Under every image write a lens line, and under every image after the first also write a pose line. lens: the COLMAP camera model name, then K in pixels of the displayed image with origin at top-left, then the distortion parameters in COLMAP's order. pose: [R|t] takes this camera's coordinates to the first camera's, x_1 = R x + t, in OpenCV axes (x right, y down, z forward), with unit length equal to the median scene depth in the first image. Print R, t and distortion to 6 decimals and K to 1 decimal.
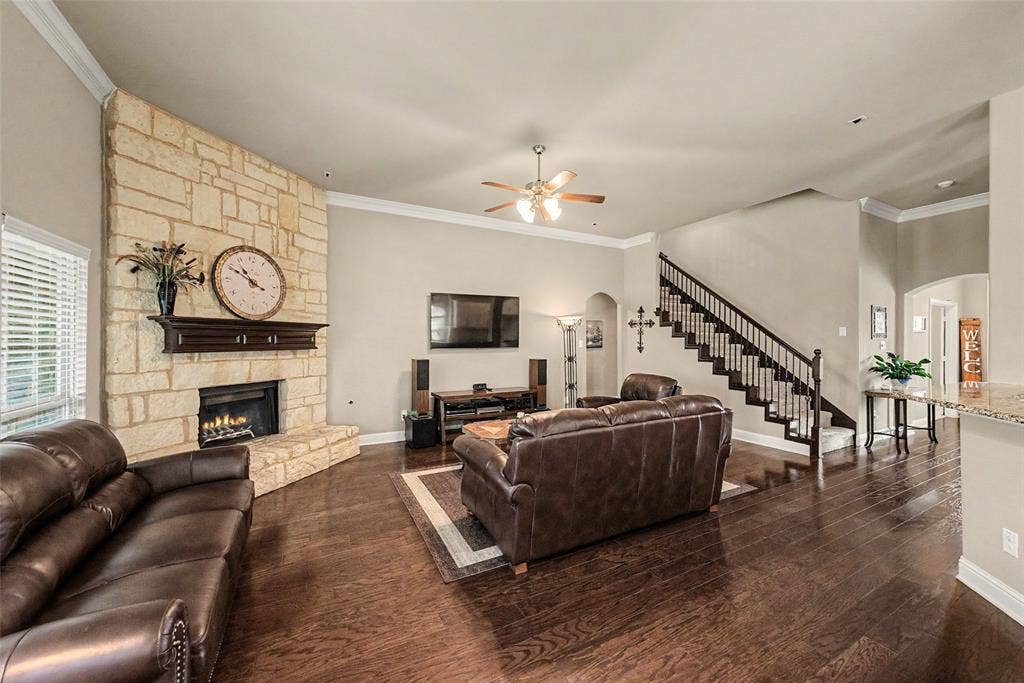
lens RADIAL K [[392.4, 0, 514.8], [0, 392.4, 337.7], [0, 0, 1]] dist [0.002129, -0.000104]
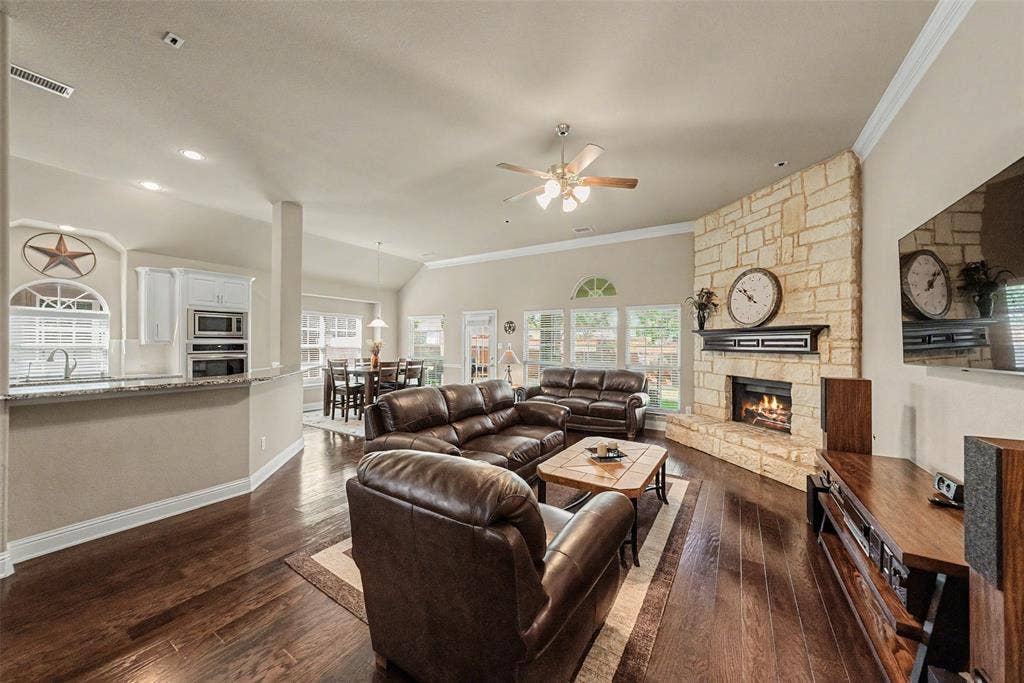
lens RADIAL K [[361.6, 0, 507.6], [0, 361.6, 342.6], [0, 0, 1]] dist [-0.001220, 0.000013]
pose [[-0.869046, -0.009214, -0.494646, 0.526264], [-0.005545, 0.999945, -0.008885, 0.015567], [0.494700, -0.004979, -0.869049, 1.499851]]
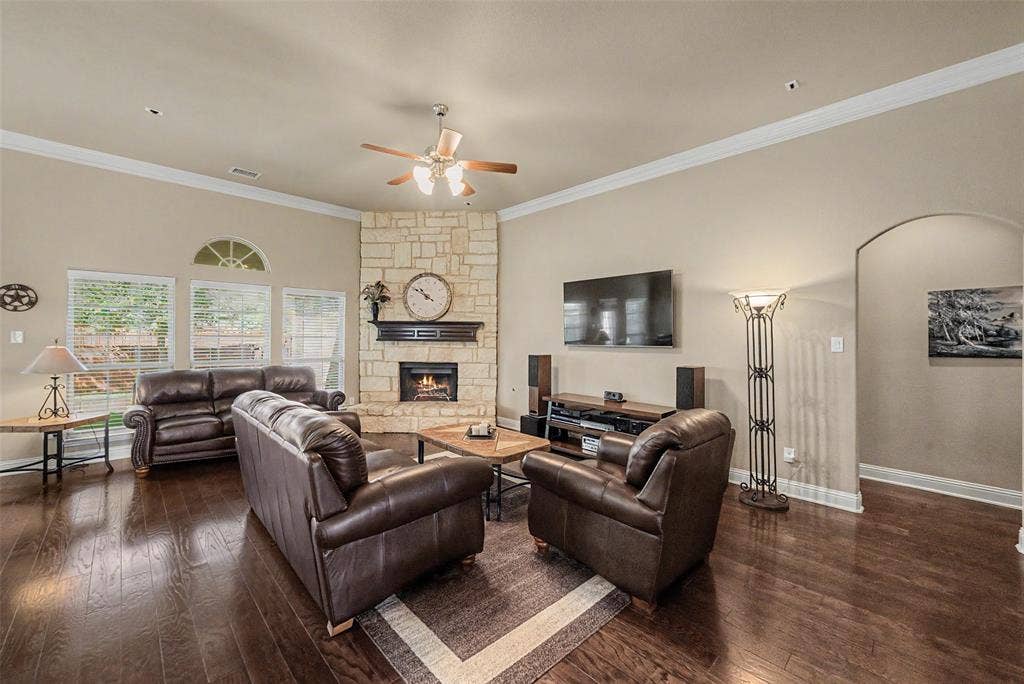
lens RADIAL K [[403.0, 0, 515.5], [0, 403.0, 335.9], [0, 0, 1]] dist [0.001700, 0.000048]
pose [[0.274664, 0.000772, -0.961540, 0.861920], [-0.002802, 0.999996, 0.000003, 0.010993], [0.961536, 0.002693, 0.274665, 0.837866]]
